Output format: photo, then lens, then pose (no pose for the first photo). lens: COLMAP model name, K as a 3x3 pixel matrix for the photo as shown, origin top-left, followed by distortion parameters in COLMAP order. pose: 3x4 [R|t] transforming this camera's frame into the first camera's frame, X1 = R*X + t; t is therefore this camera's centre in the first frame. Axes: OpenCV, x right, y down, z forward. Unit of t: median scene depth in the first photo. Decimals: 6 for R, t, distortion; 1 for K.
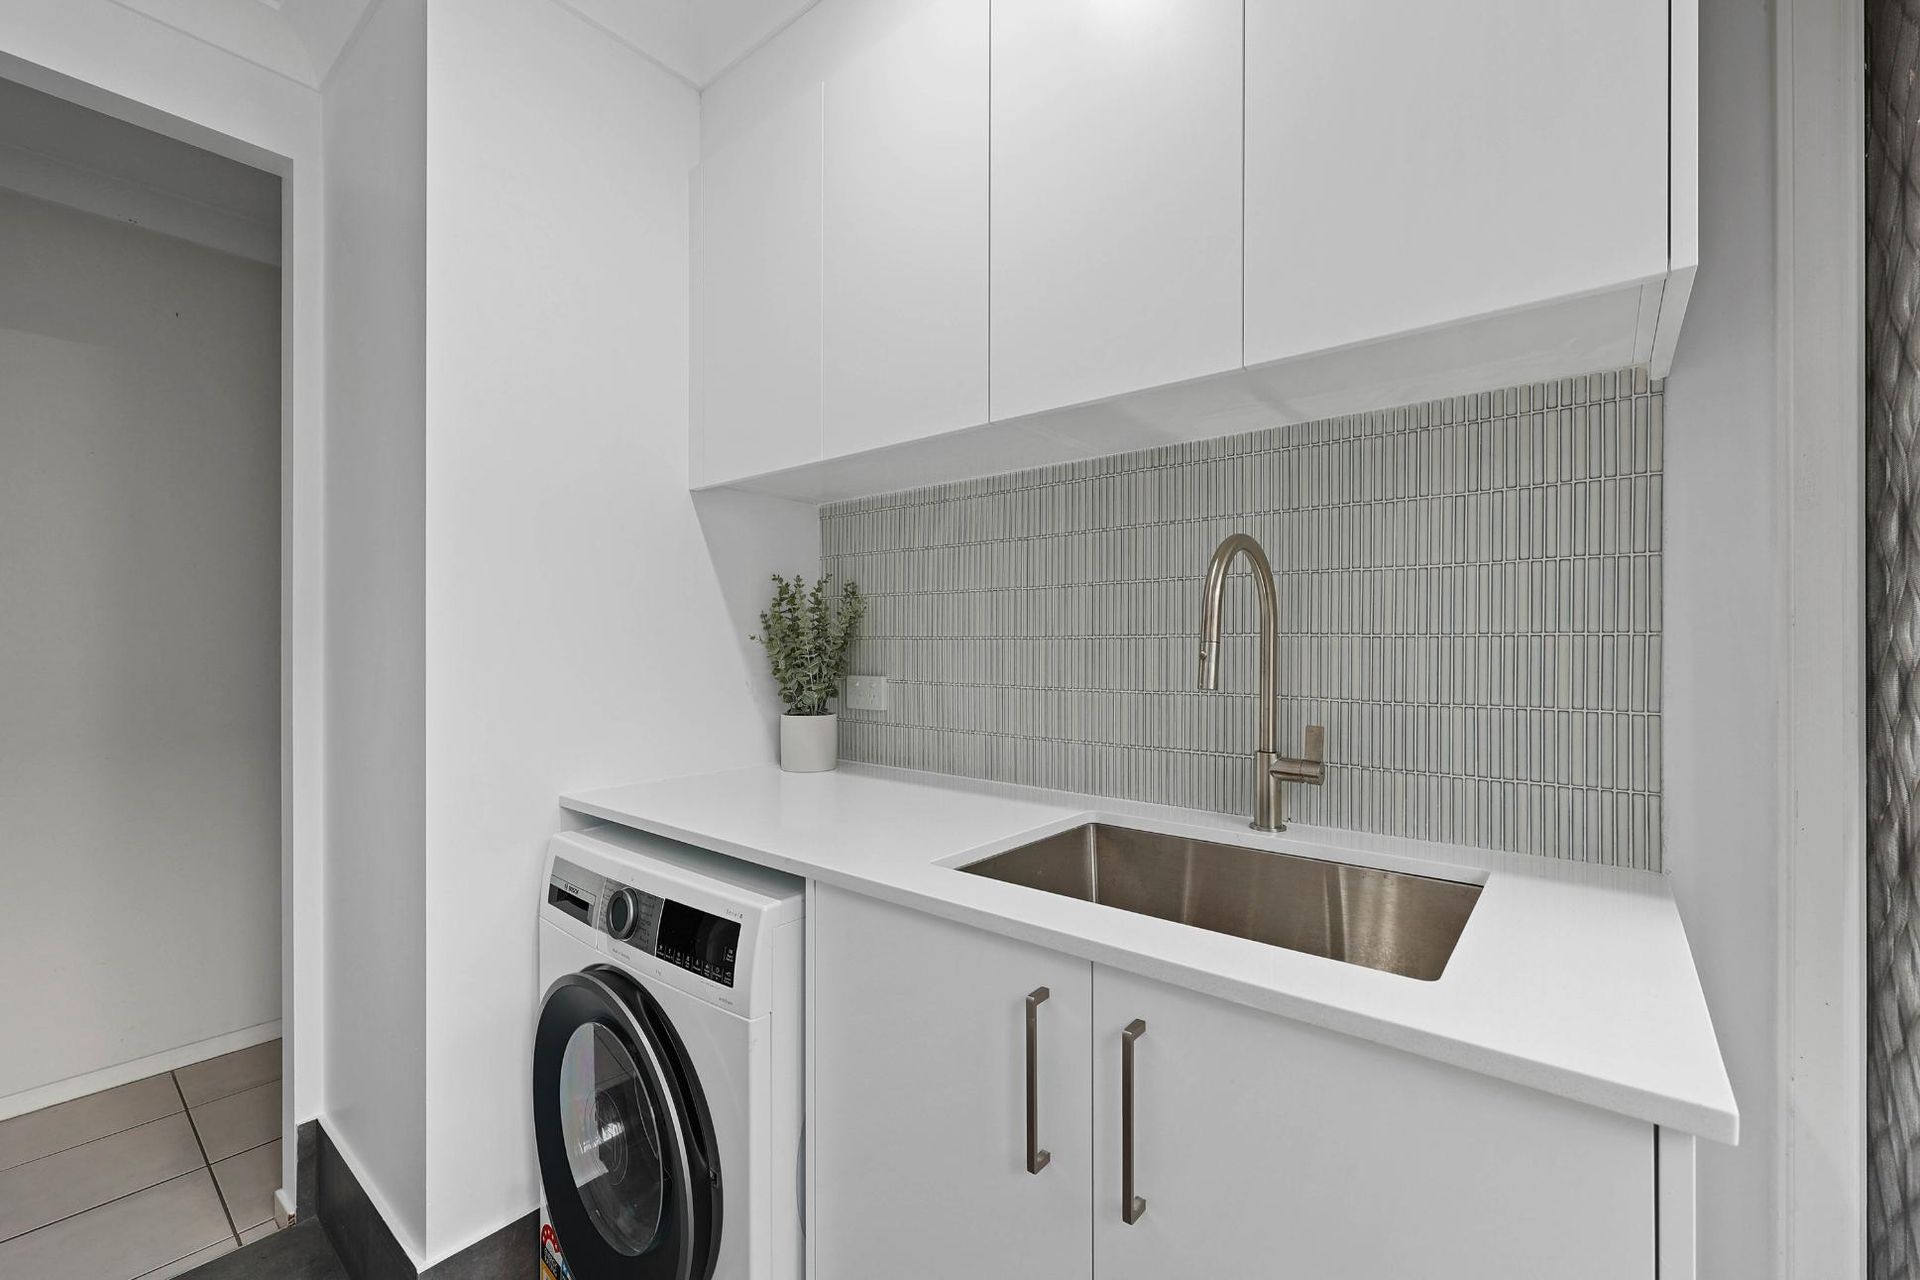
lens RADIAL K [[800.7, 0, 937.4], [0, 800.7, 652.9], [0, 0, 1]] dist [0.001751, -0.000085]
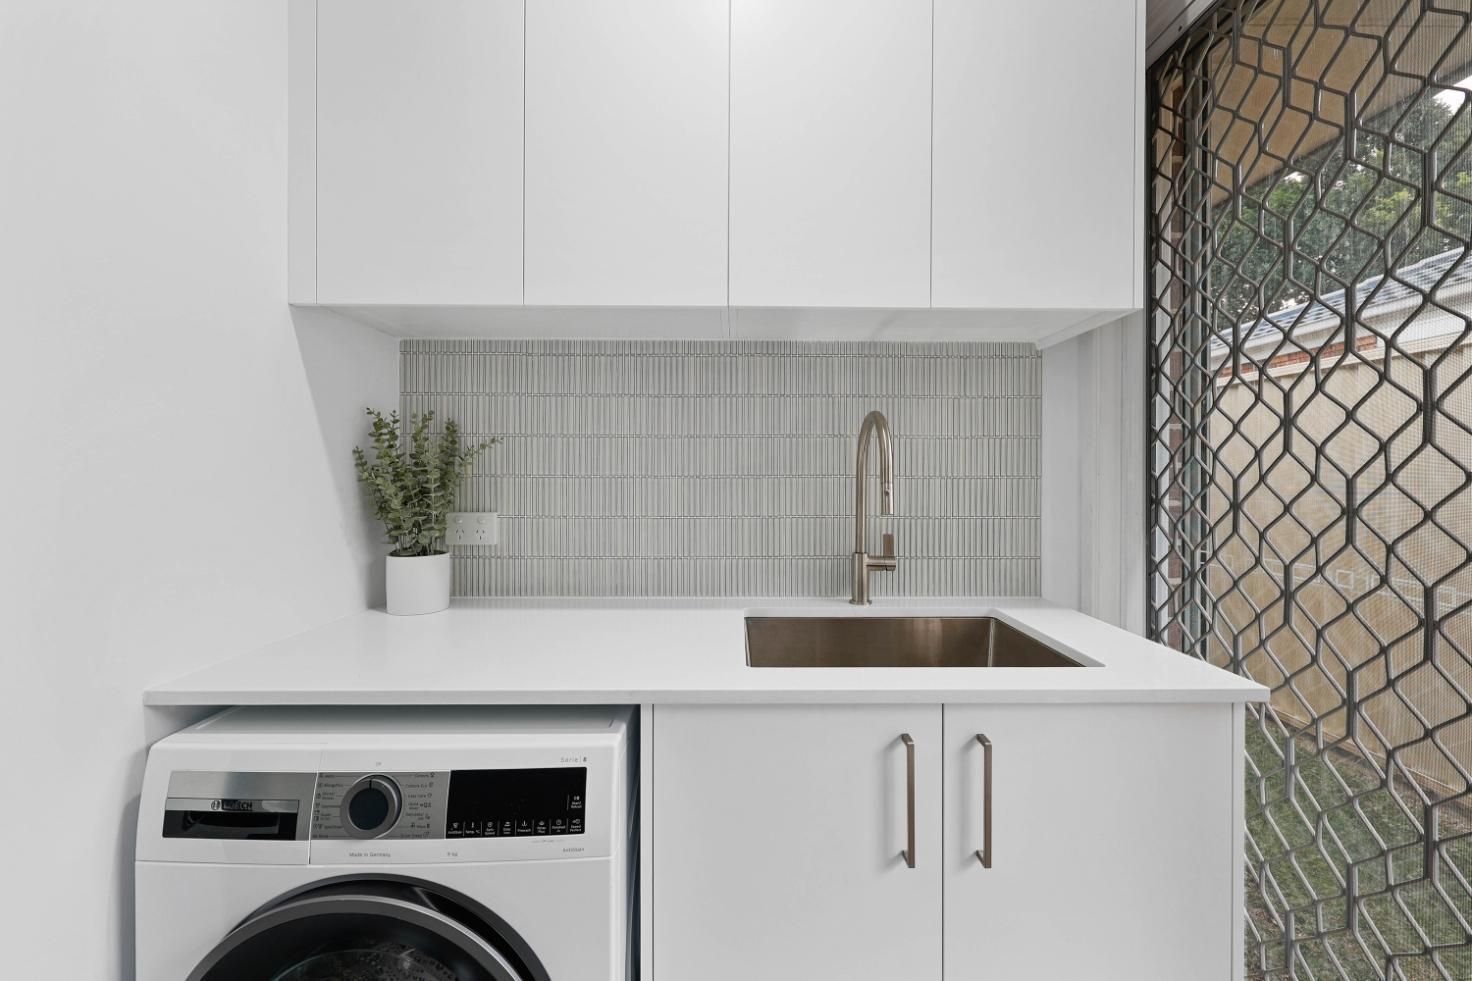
lens RADIAL K [[614.6, 0, 739.7], [0, 614.6, 490.7], [0, 0, 1]] dist [0.001711, -0.000370]
pose [[0.753279, -0.016127, 0.657503, -0.525661], [0.004998, 0.999811, 0.018797, -0.018505], [-0.657682, -0.010873, 0.753217, 0.260576]]
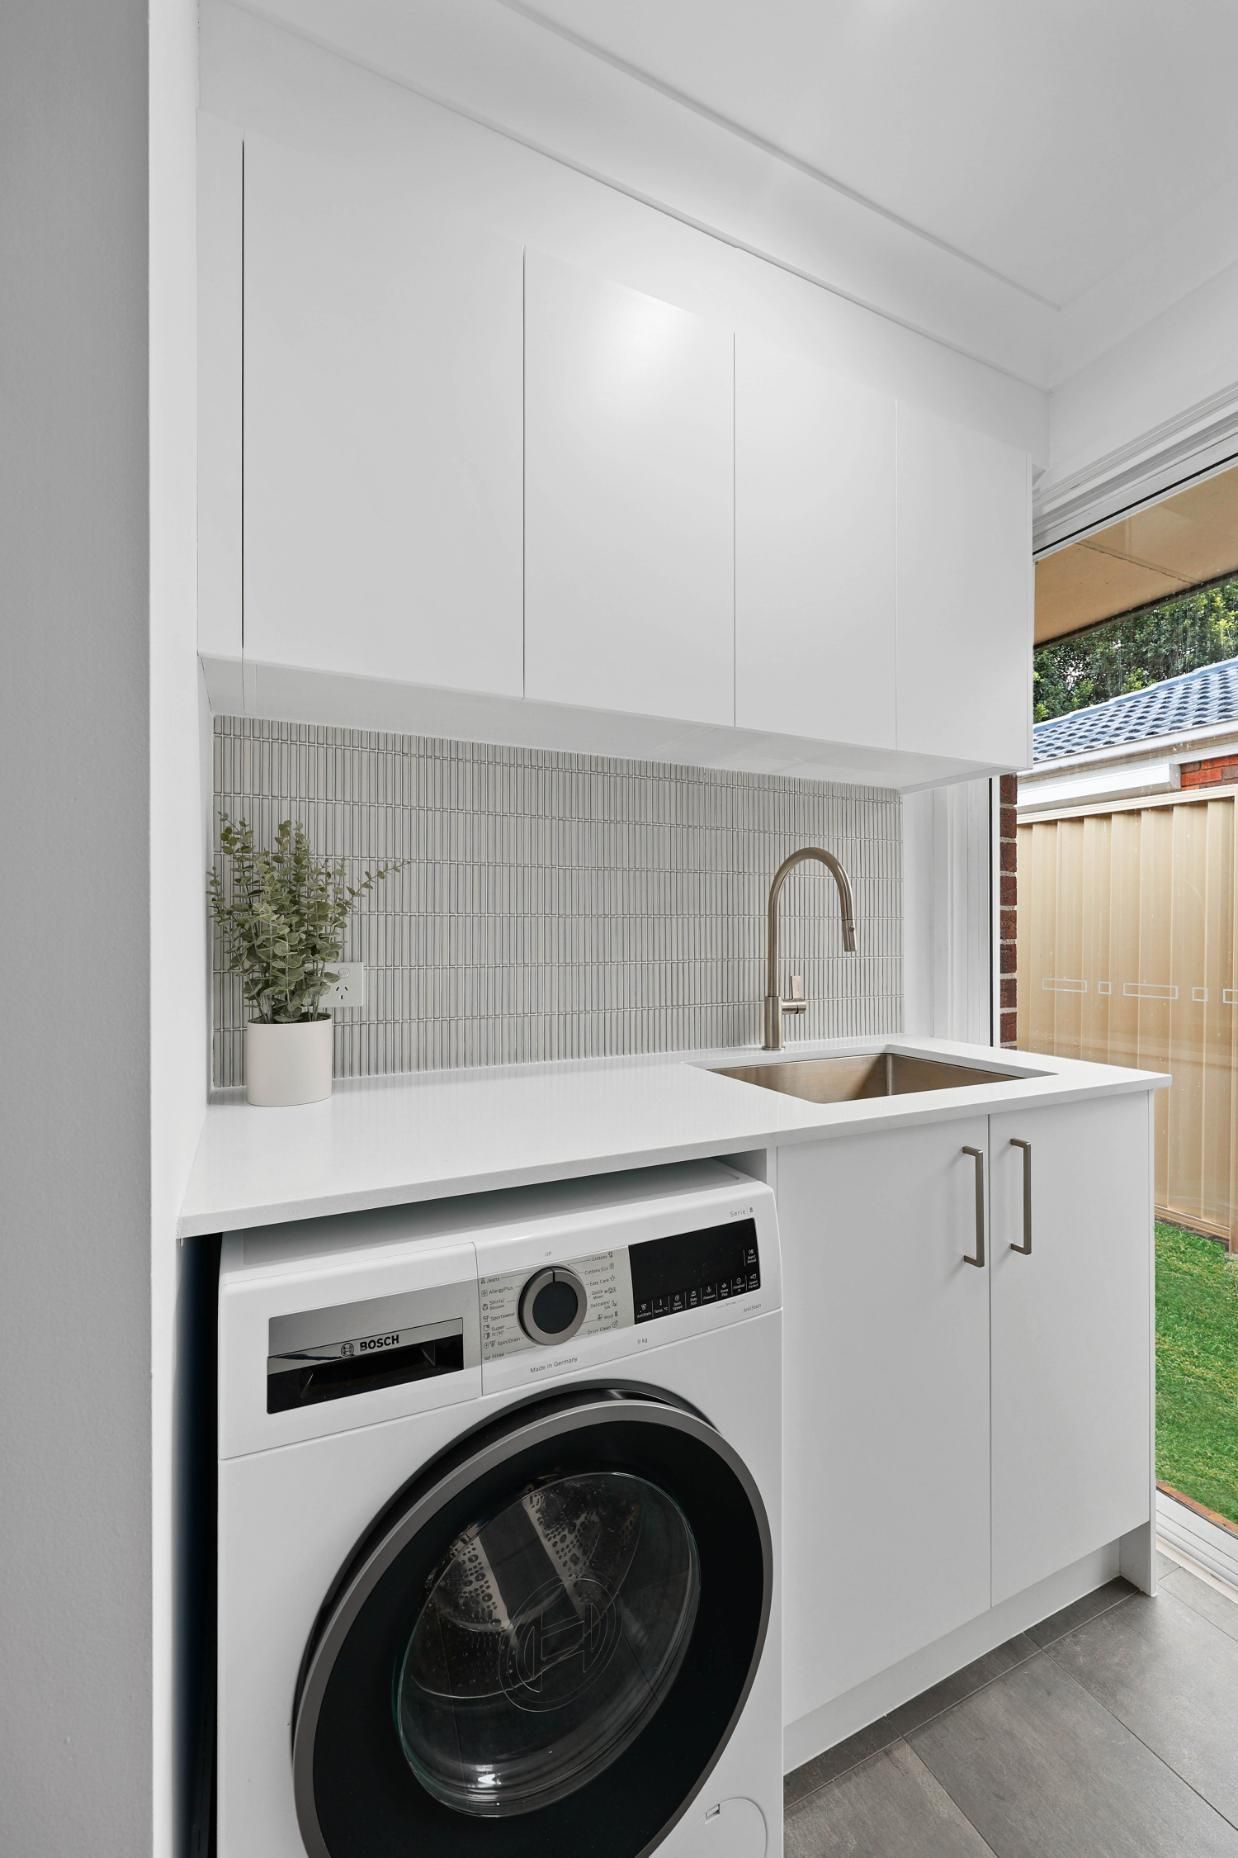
lens RADIAL K [[775.7, 0, 612.1], [0, 775.7, 952.0], [0, 0, 1]] dist [0.001711, -0.000370]
pose [[0.395989, -0.023041, 0.917966, -0.983275], [0.012051, 0.999729, 0.019894, 0.010773], [-0.918176, 0.003184, 0.396159, 0.695321]]
